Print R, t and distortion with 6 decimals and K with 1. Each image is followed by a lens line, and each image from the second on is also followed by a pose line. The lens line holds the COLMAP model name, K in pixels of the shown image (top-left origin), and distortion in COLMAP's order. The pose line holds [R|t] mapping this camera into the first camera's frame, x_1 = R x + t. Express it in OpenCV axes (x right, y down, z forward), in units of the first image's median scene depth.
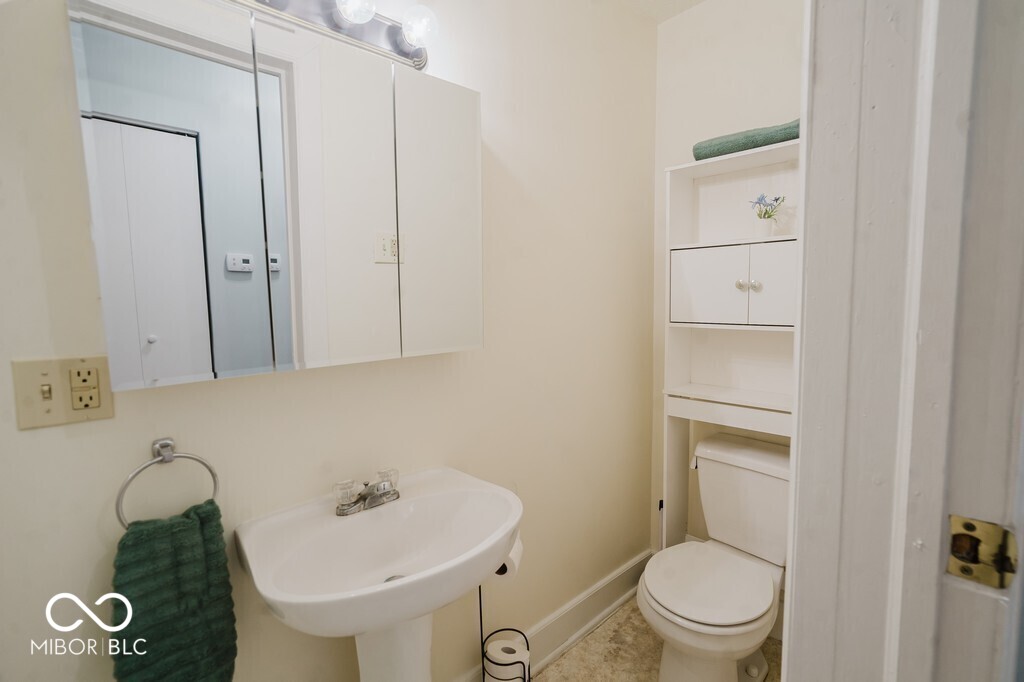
lens RADIAL K [[460.4, 0, 512.0], [0, 460.4, 343.5], [0, 0, 1]] dist [-0.041088, 0.022771]
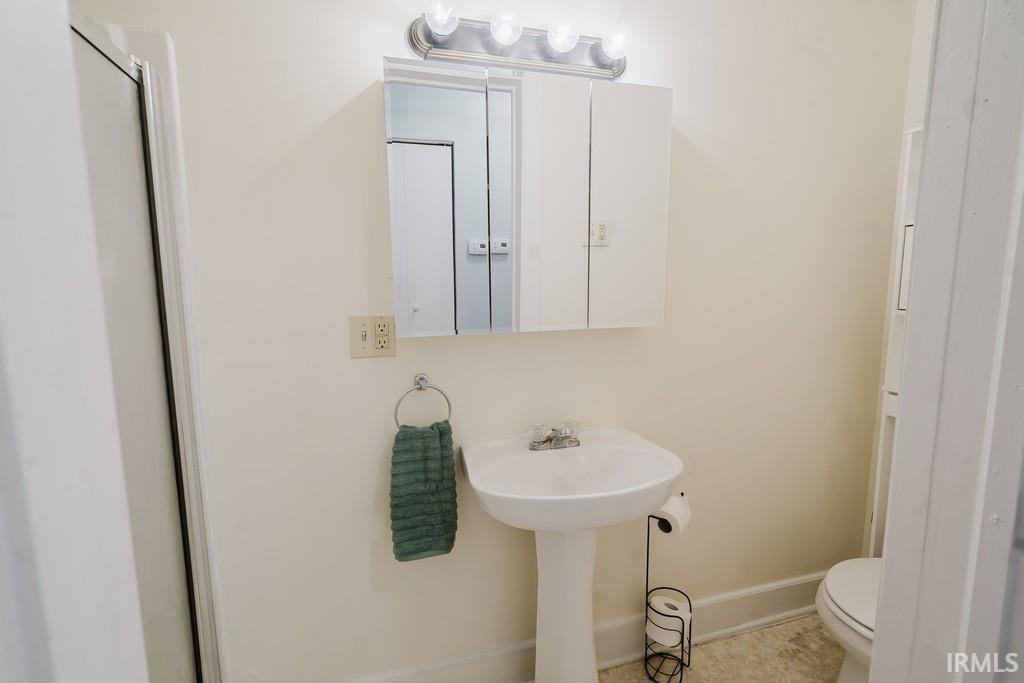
lens RADIAL K [[460.4, 0, 512.0], [0, 460.4, 344.0], [0, 0, 1]] dist [-0.041088, 0.022771]
pose [[0.892566, 0.071100, -0.445275, 0.137891], [-0.051005, 0.997072, 0.056967, 0.013793], [0.448022, -0.028136, 0.893580, -0.182204]]
